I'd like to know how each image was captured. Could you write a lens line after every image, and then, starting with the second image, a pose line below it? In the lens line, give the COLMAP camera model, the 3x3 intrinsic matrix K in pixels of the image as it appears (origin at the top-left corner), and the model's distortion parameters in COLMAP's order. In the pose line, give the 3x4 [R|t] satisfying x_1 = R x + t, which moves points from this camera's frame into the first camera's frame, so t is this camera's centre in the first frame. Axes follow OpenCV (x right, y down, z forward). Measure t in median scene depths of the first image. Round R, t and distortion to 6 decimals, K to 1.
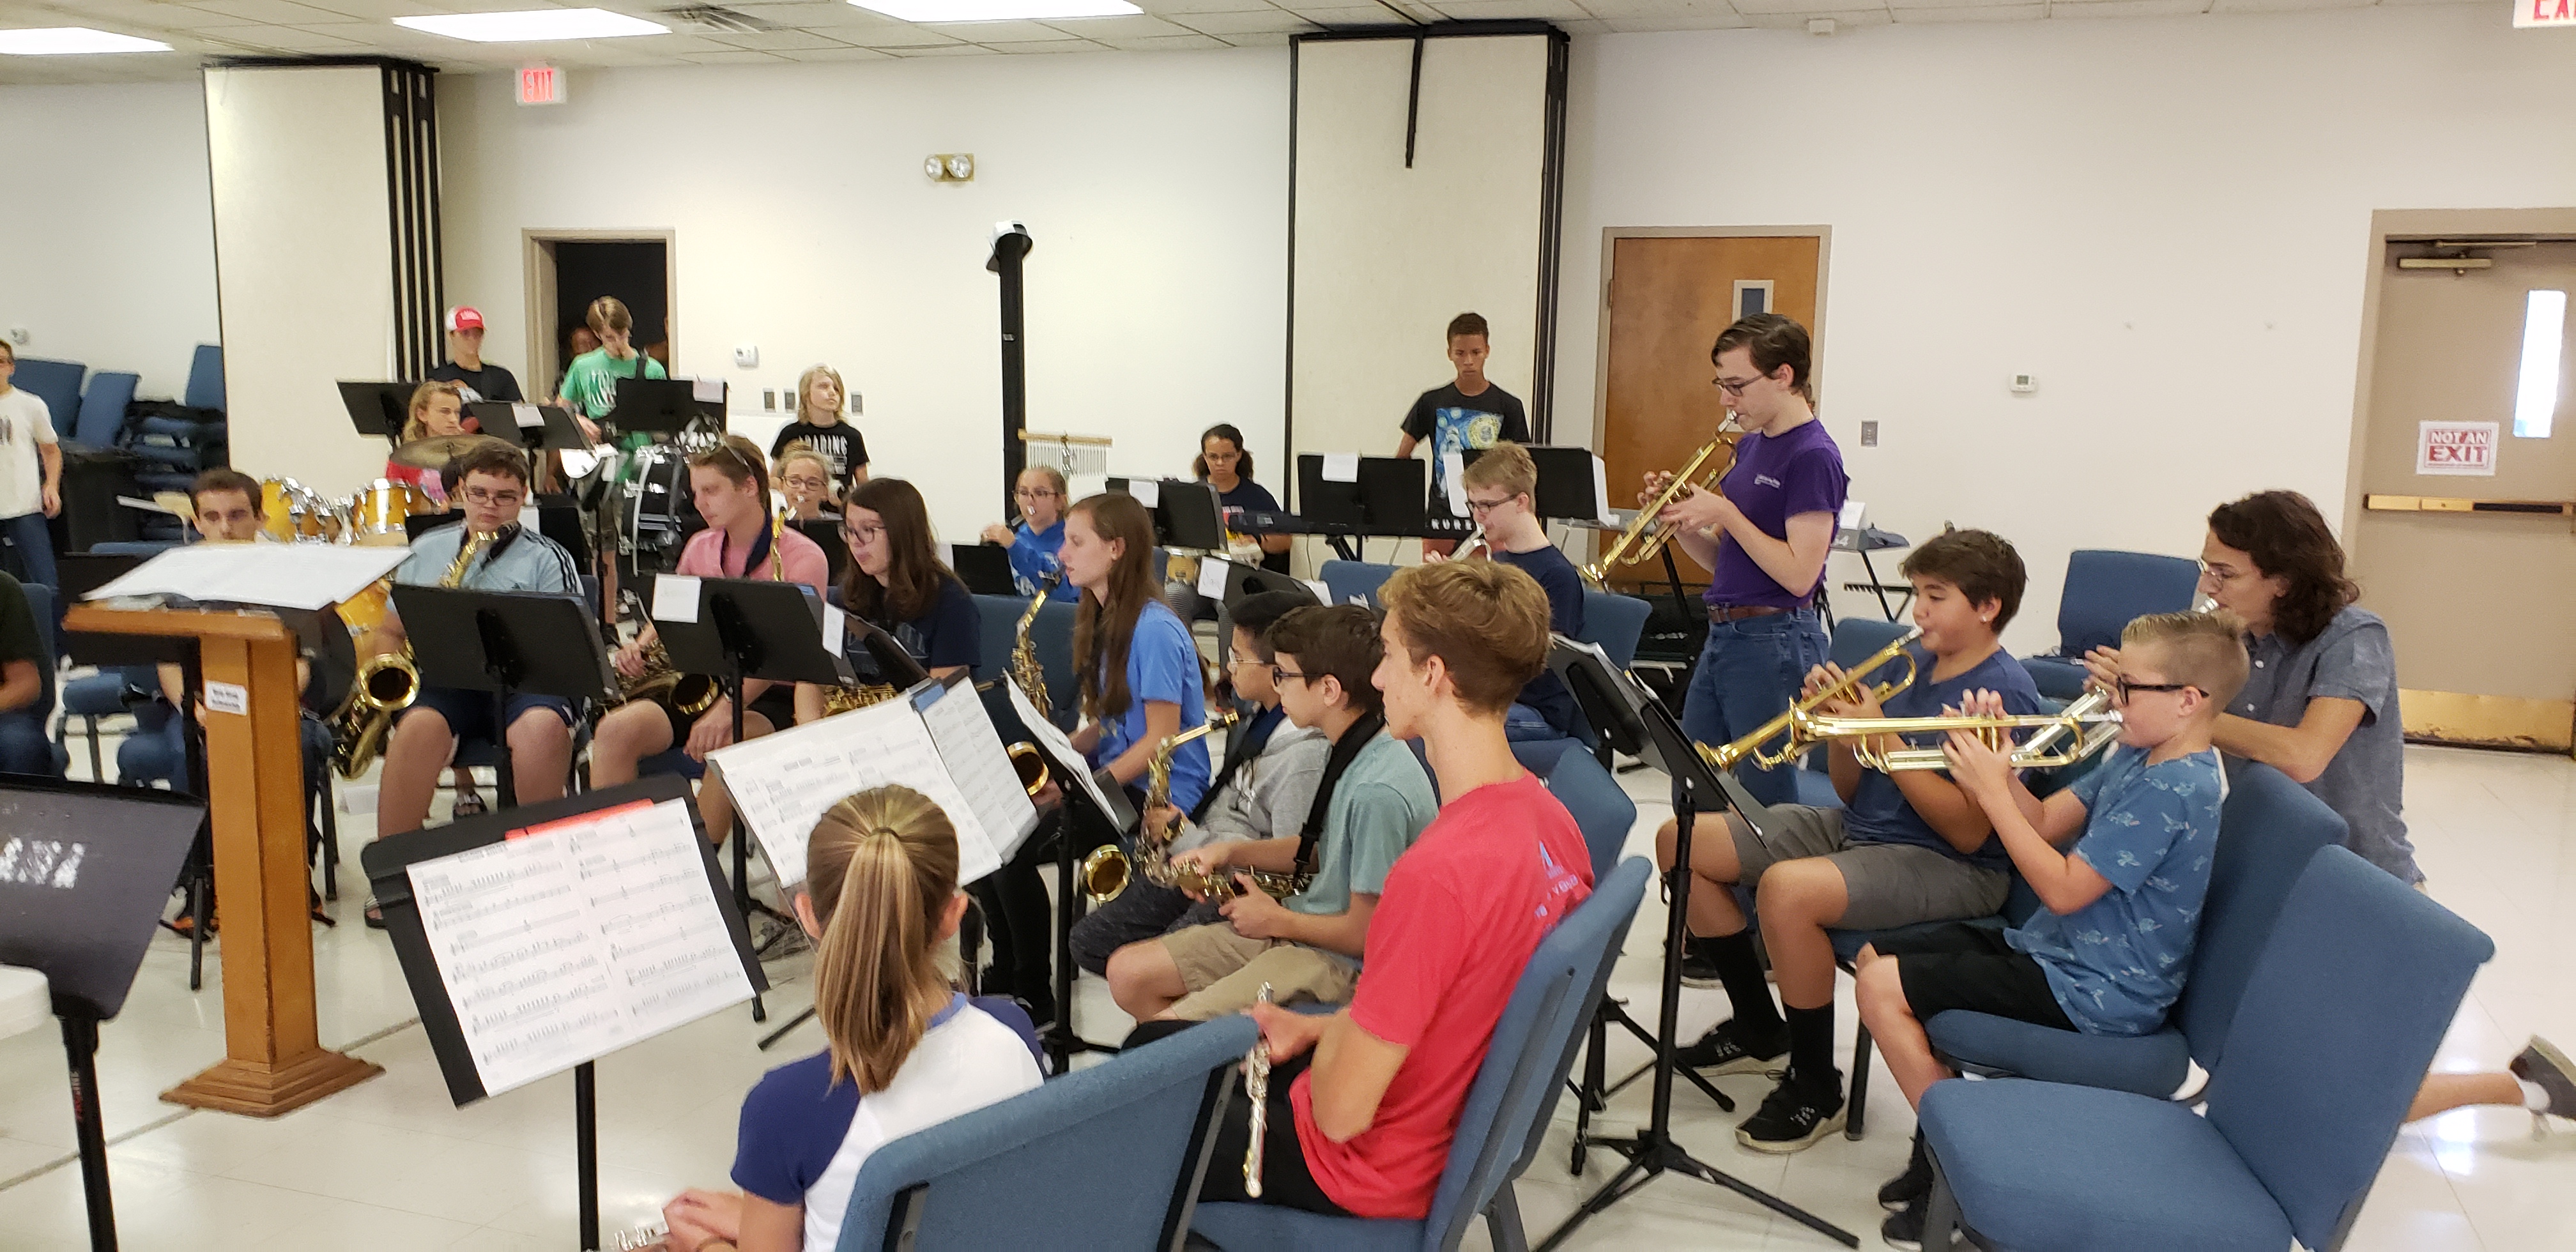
lens RADIAL K [[2016.7, 0, 1303.3], [0, 2016.7, 648.6], [0, 0, 1]] dist [0.057168, -0.043668]
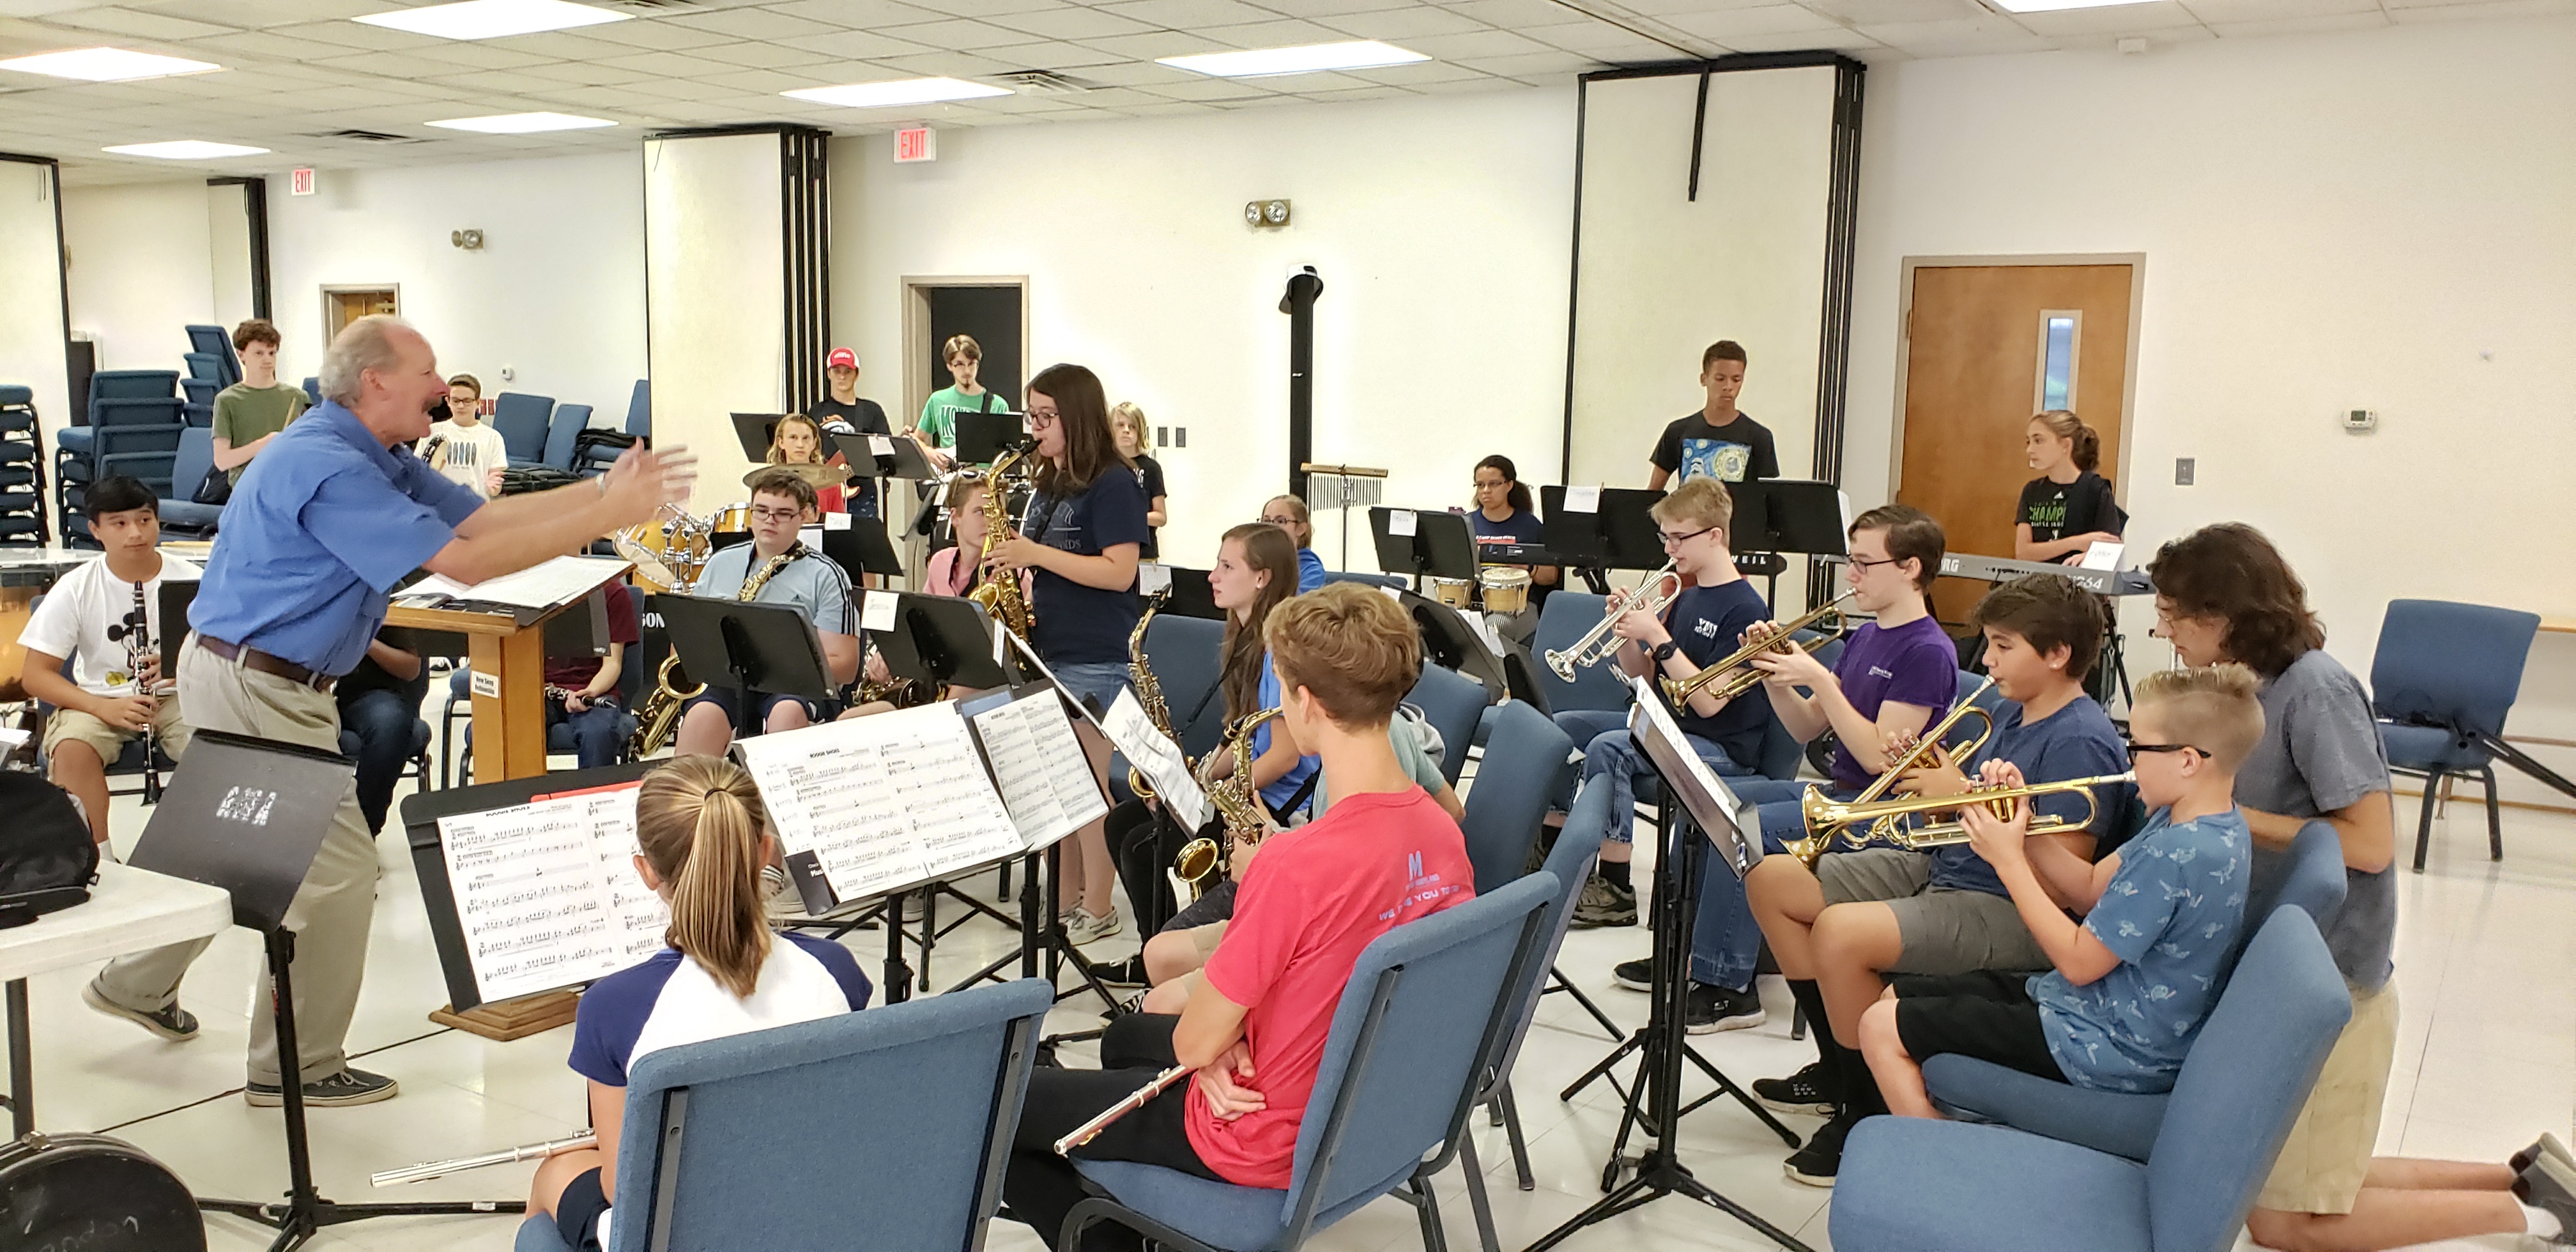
lens RADIAL K [[2016.7, 0, 1247.7], [0, 2016.7, 652.4], [0, 0, 1]] dist [0.057168, -0.043668]
pose [[0.970652, 0.030832, -0.238503, 0.090775], [-0.033625, 0.999405, -0.007648, -0.000154], [0.238125, 0.015443, 0.971112, -0.023870]]
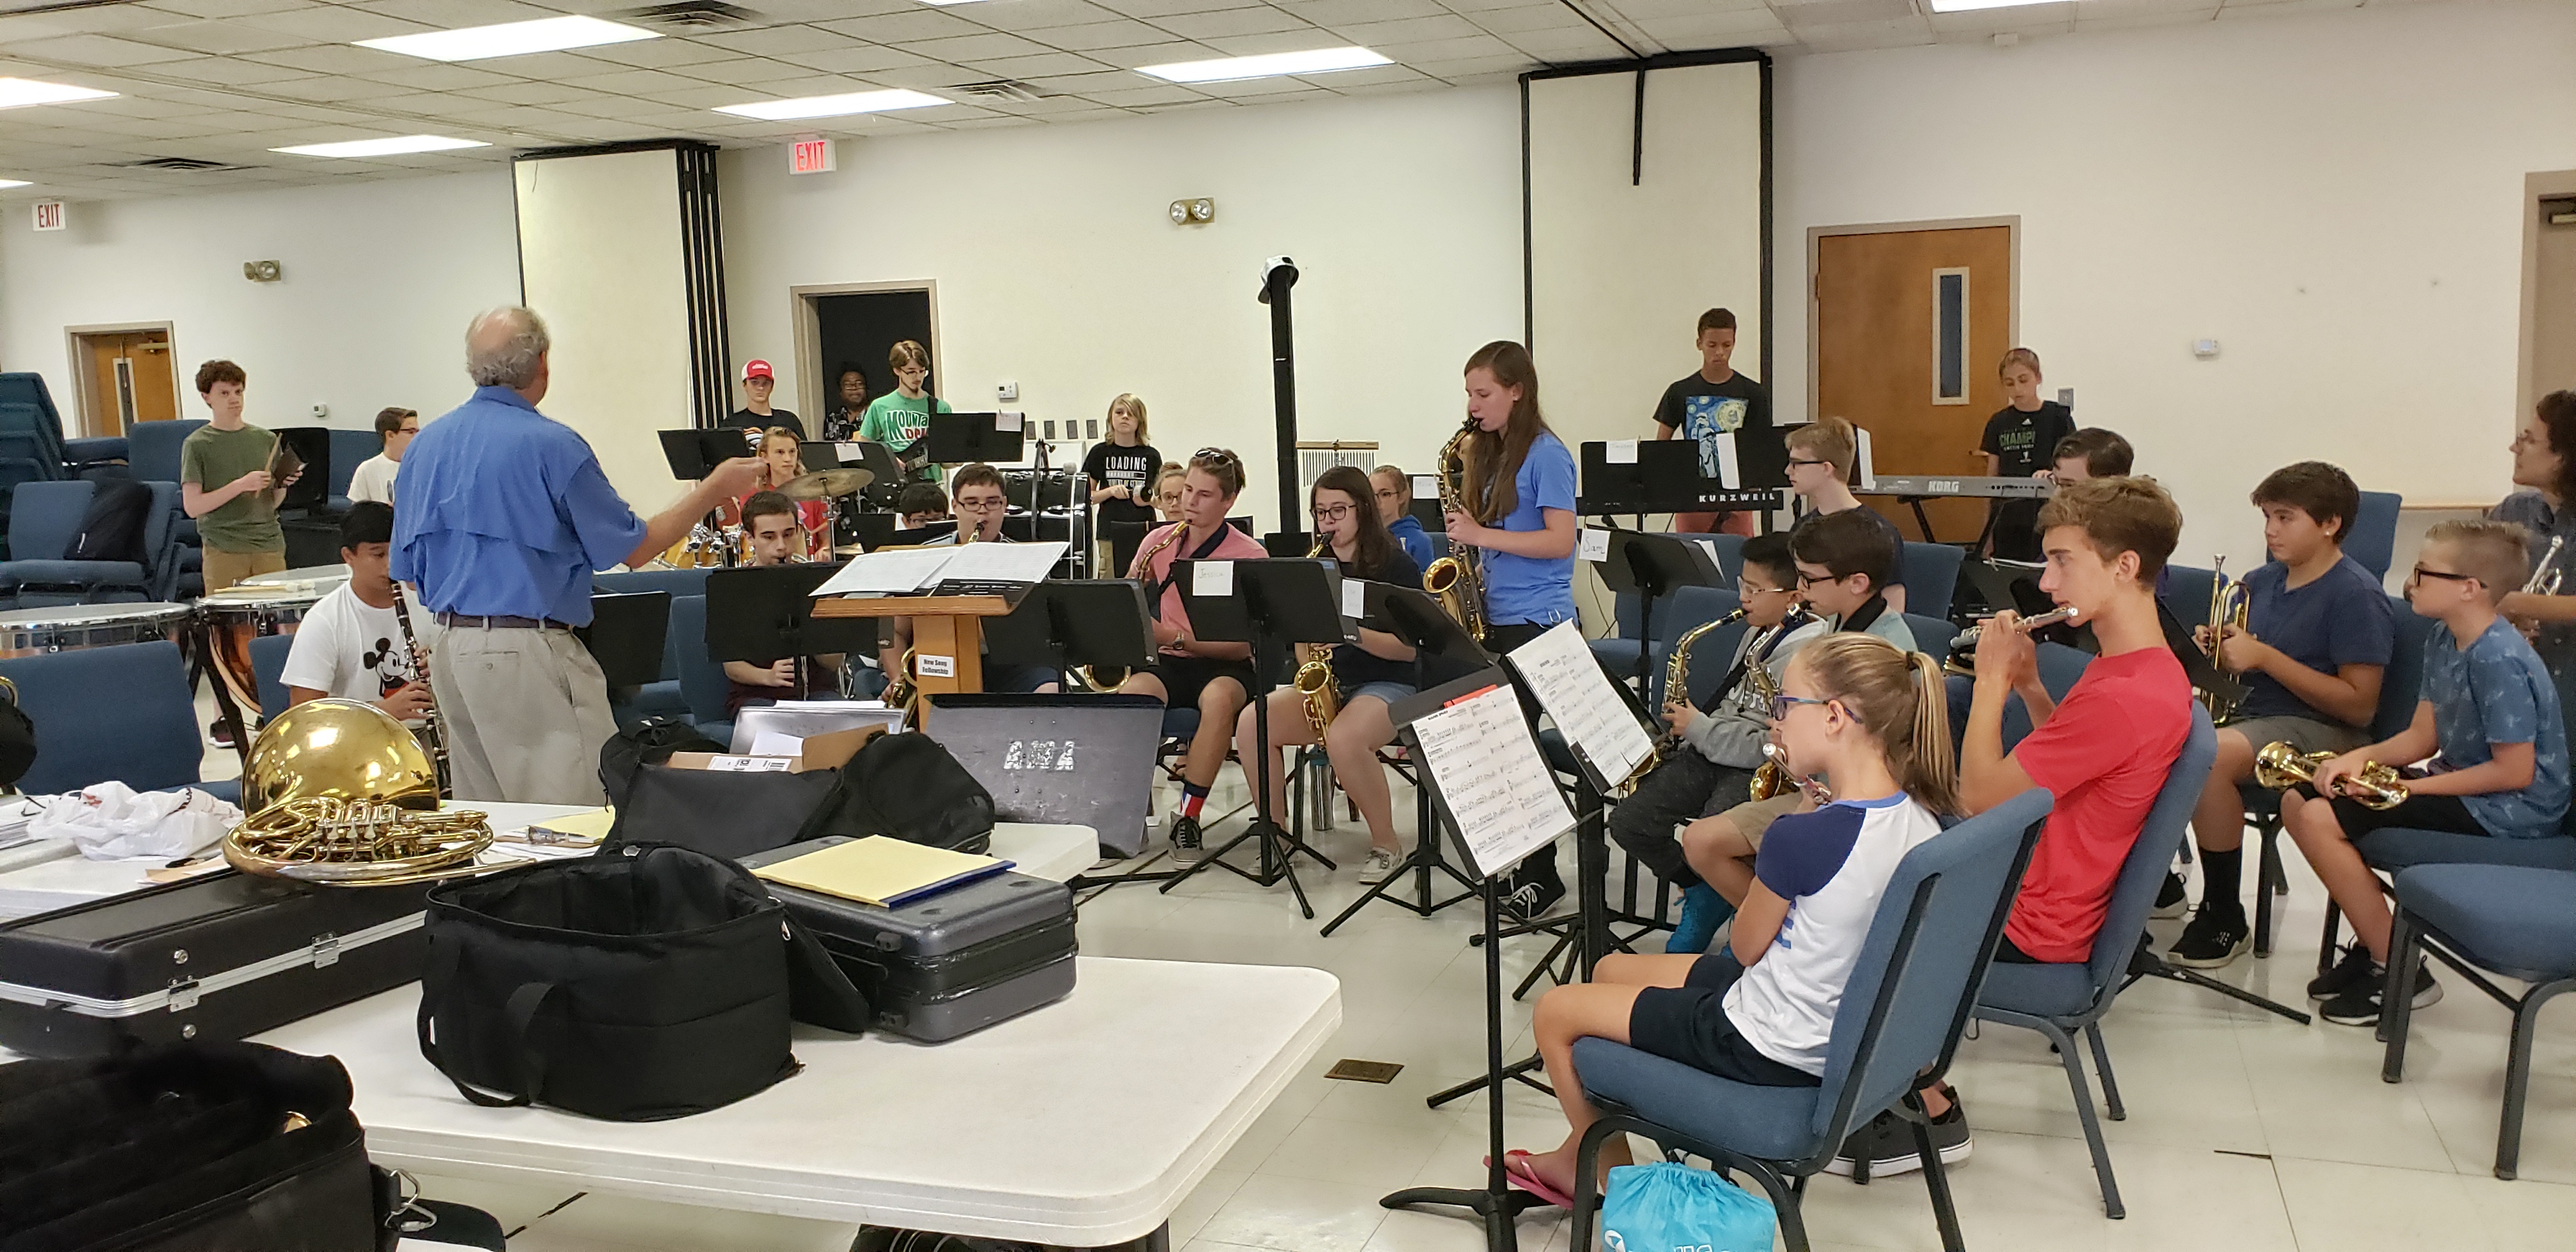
lens RADIAL K [[2016.7, 0, 1292.2], [0, 2016.7, 611.6], [0, 0, 1]] dist [0.057168, -0.043668]
pose [[0.998416, -0.052880, -0.019222, -0.136426], [0.052362, 0.998276, -0.026503, 0.017416], [0.020590, 0.025455, 0.999464, -0.120715]]
